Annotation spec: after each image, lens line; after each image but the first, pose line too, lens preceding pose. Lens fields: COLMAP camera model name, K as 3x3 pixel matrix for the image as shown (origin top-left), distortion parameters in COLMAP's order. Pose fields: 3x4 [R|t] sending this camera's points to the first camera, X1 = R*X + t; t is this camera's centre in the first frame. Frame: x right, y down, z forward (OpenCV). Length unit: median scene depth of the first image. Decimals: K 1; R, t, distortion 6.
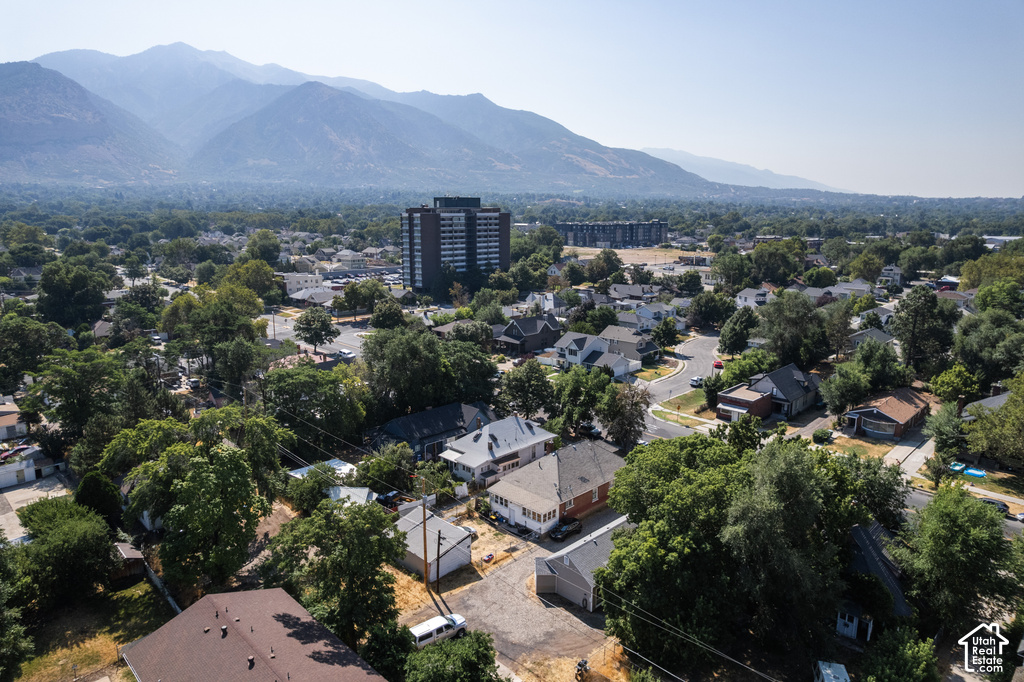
lens RADIAL K [[645.1, 0, 510.9], [0, 645.1, 339.2], [0, 0, 1]] dist [-0.028133, 0.005478]
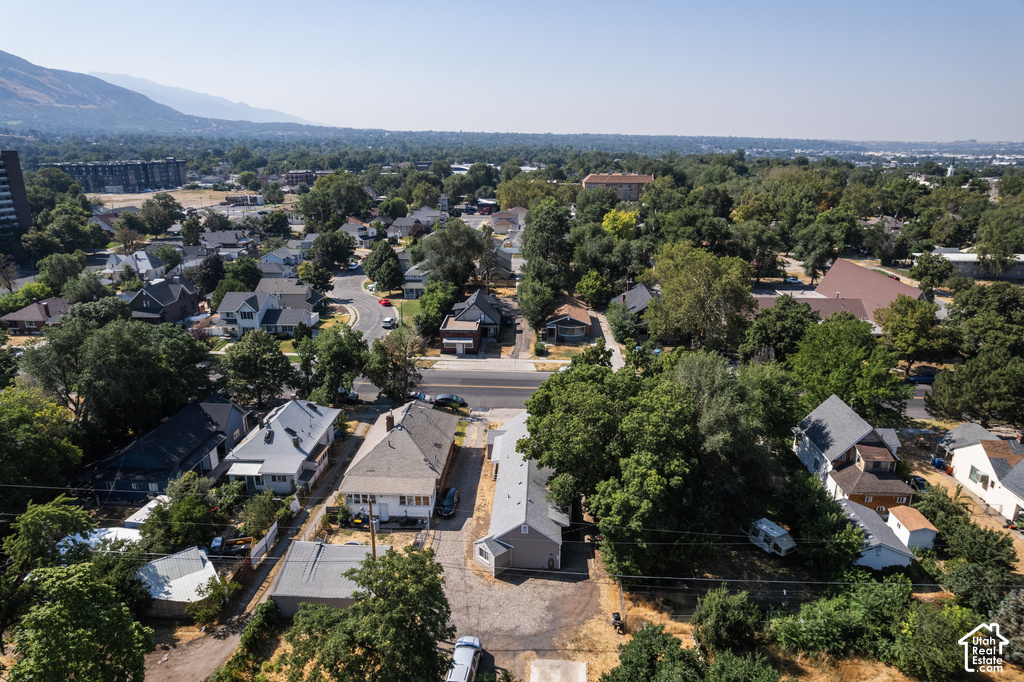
lens RADIAL K [[645.1, 0, 509.8], [0, 645.1, 343.2], [0, 0, 1]] dist [-0.028133, 0.005478]
pose [[0.747824, -0.198612, 0.633492, -0.245729], [0.133717, 0.979708, 0.149308, -0.030962], [-0.650291, -0.026947, 0.759207, 0.170702]]
